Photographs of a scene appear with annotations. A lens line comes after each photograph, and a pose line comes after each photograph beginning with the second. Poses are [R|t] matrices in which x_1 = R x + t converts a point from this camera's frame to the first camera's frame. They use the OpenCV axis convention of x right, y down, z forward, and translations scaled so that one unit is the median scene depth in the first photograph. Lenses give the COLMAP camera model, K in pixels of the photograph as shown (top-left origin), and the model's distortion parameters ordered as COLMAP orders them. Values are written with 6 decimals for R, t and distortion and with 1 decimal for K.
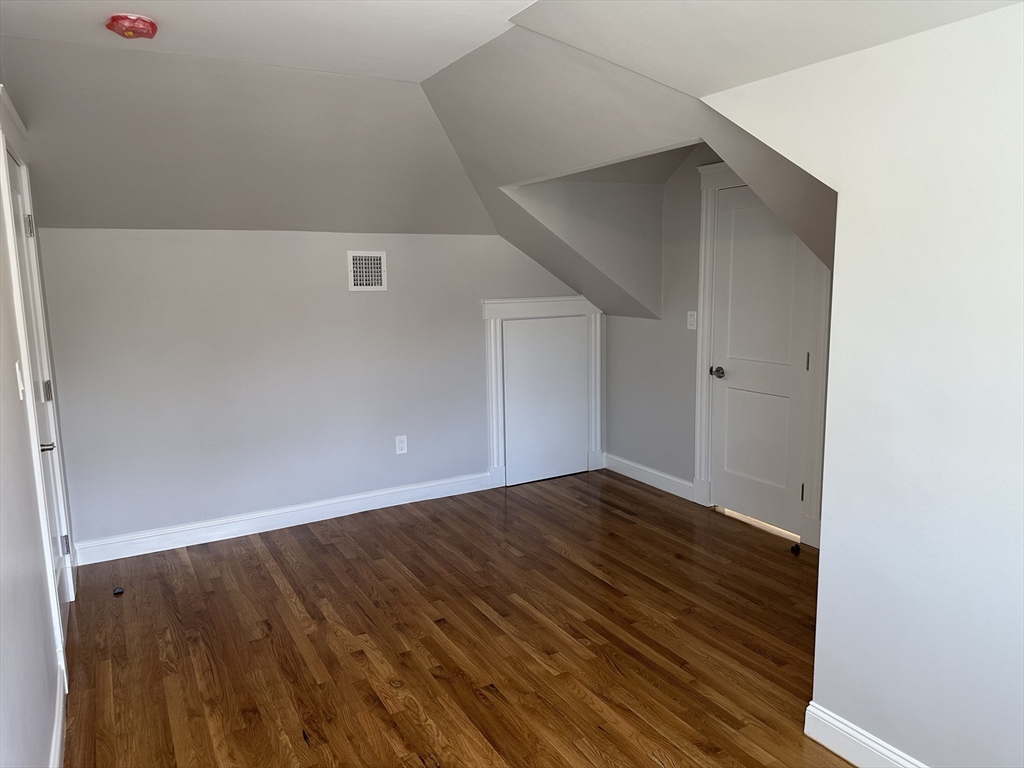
lens RADIAL K [[726.1, 0, 511.7], [0, 726.1, 377.2], [0, 0, 1]] dist [0.045896, -0.022871]
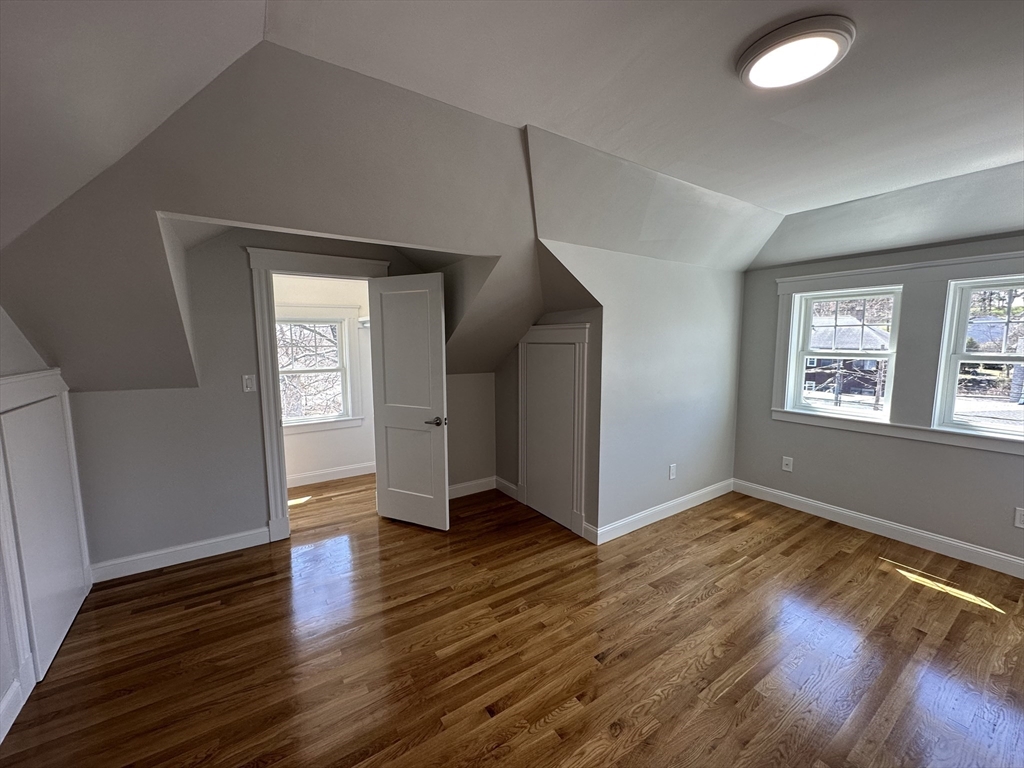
lens RADIAL K [[408.3, 0, 515.9], [0, 408.3, 383.9], [0, 0, 1]] dist [0.008303, 0.000240]
pose [[-0.078331, -0.097611, 0.992137, -0.574724], [0.143012, 0.983802, 0.108082, -0.124680], [-0.986616, 0.150353, -0.063103, 0.937681]]
